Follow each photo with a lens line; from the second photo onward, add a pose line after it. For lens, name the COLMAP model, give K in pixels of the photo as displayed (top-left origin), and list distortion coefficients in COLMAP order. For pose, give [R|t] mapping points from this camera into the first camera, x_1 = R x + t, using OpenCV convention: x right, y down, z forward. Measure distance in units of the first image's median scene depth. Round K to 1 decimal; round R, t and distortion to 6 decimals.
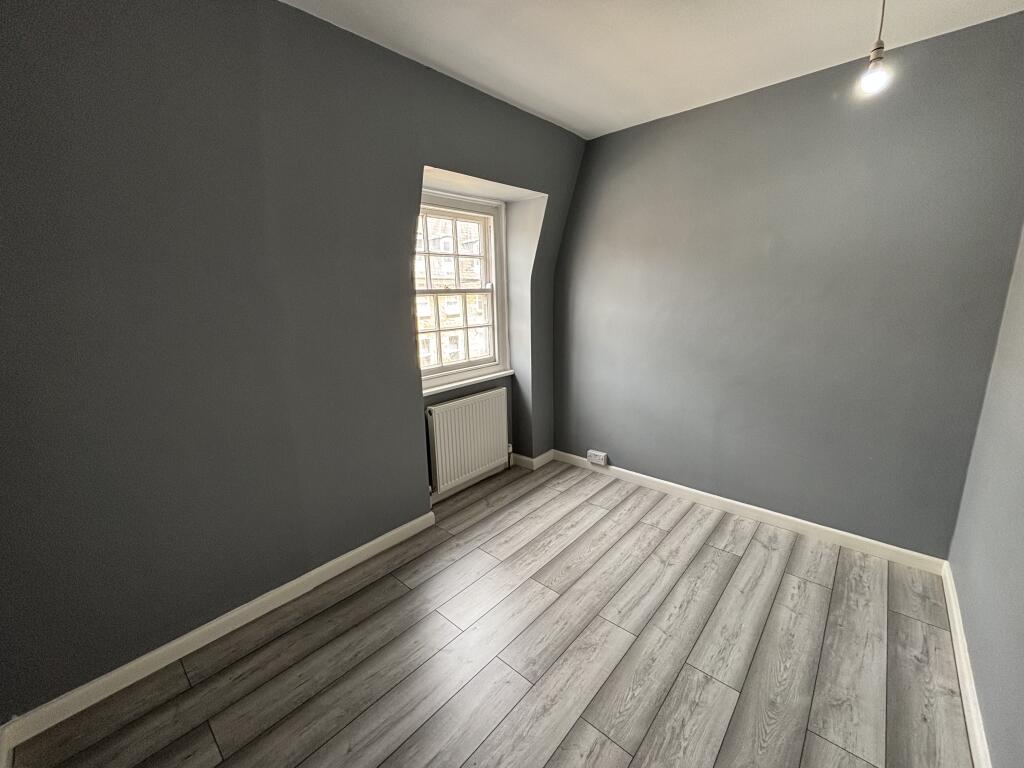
lens RADIAL K [[413.9, 0, 507.2], [0, 413.9, 382.8], [0, 0, 1]] dist [-0.000152, -0.000100]
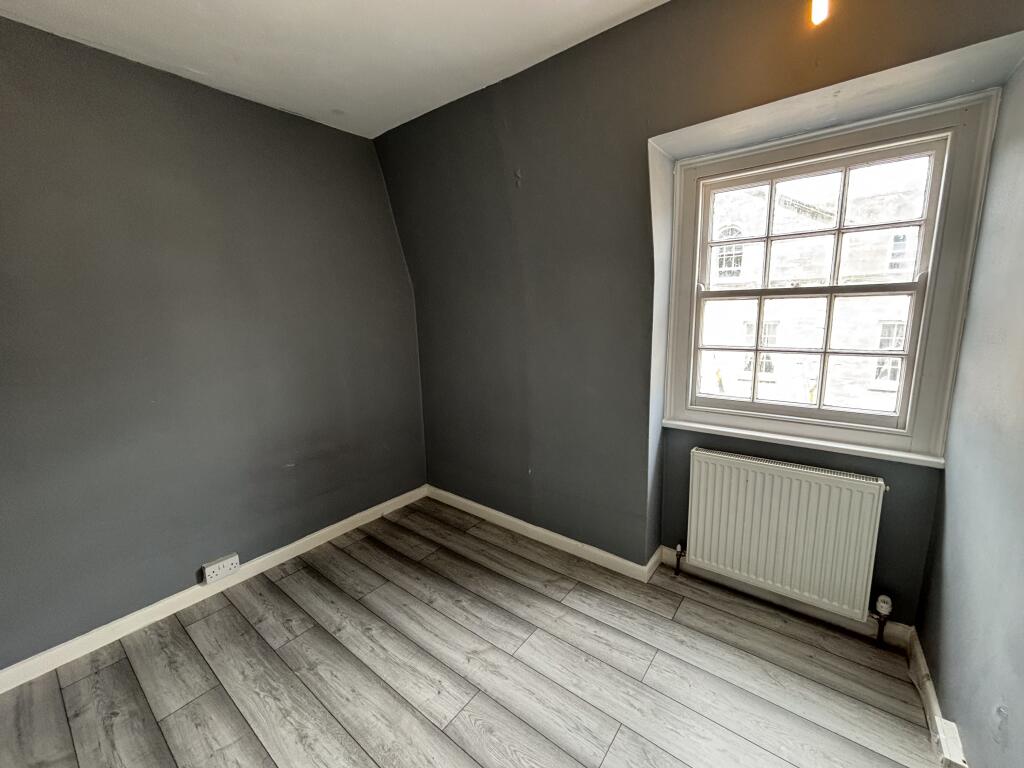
lens RADIAL K [[413.9, 0, 507.2], [0, 413.9, 382.8], [0, 0, 1]] dist [-0.000152, -0.000100]
pose [[0.056973, 0.195658, -0.979016, 0.473318], [-0.186182, 0.965489, 0.182120, -0.120786], [0.980862, 0.171900, 0.091435, 0.530630]]
